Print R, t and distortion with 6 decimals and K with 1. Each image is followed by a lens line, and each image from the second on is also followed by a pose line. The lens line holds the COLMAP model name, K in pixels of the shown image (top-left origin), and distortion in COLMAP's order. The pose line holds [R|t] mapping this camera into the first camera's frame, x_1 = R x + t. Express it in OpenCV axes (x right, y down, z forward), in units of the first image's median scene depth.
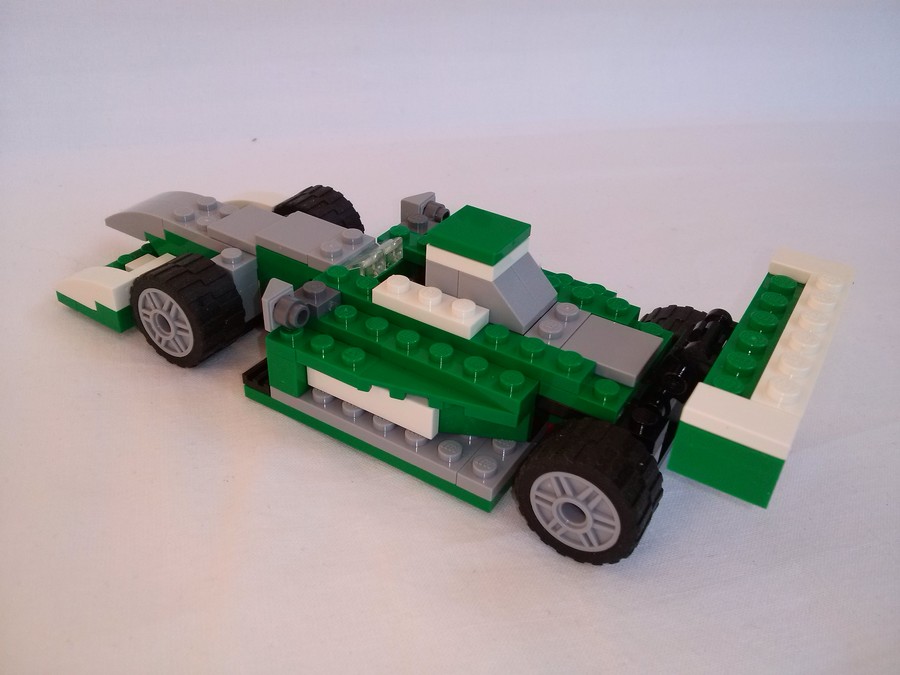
lens RADIAL K [[818.3, 0, 428.0], [0, 818.3, 352.3], [0, 0, 1]] dist [0.153454, -0.365214]
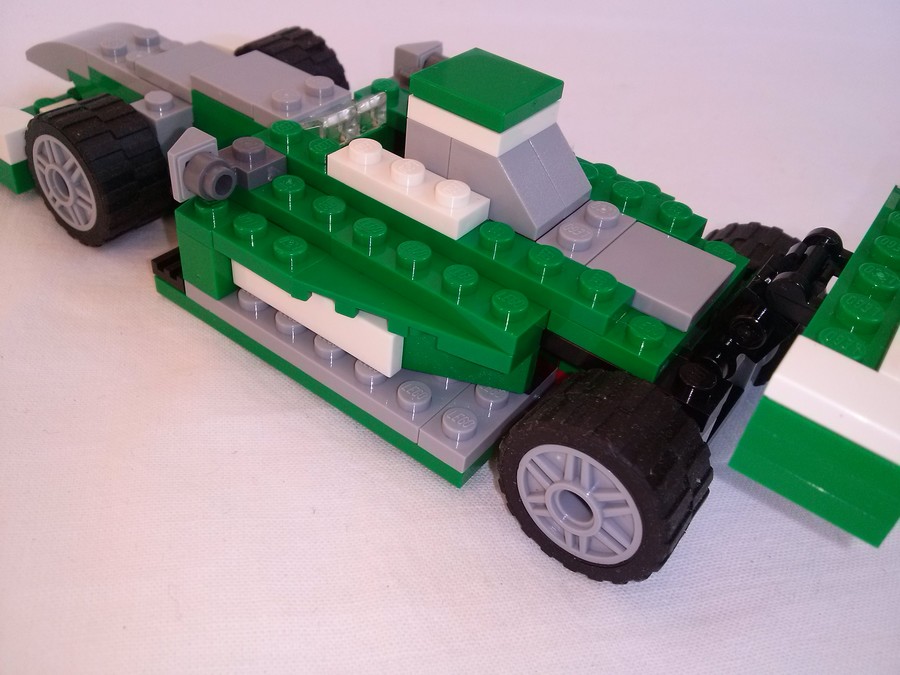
lens RADIAL K [[832.6, 0, 450.0], [0, 832.6, 337.5], [0, 0, 1]] dist [0.077613, -0.323345]
pose [[0.994955, 0.100225, -0.004303, 0.054876], [-0.099625, 0.992211, 0.074779, 0.013519], [0.011764, -0.073973, 0.997191, 0.287284]]
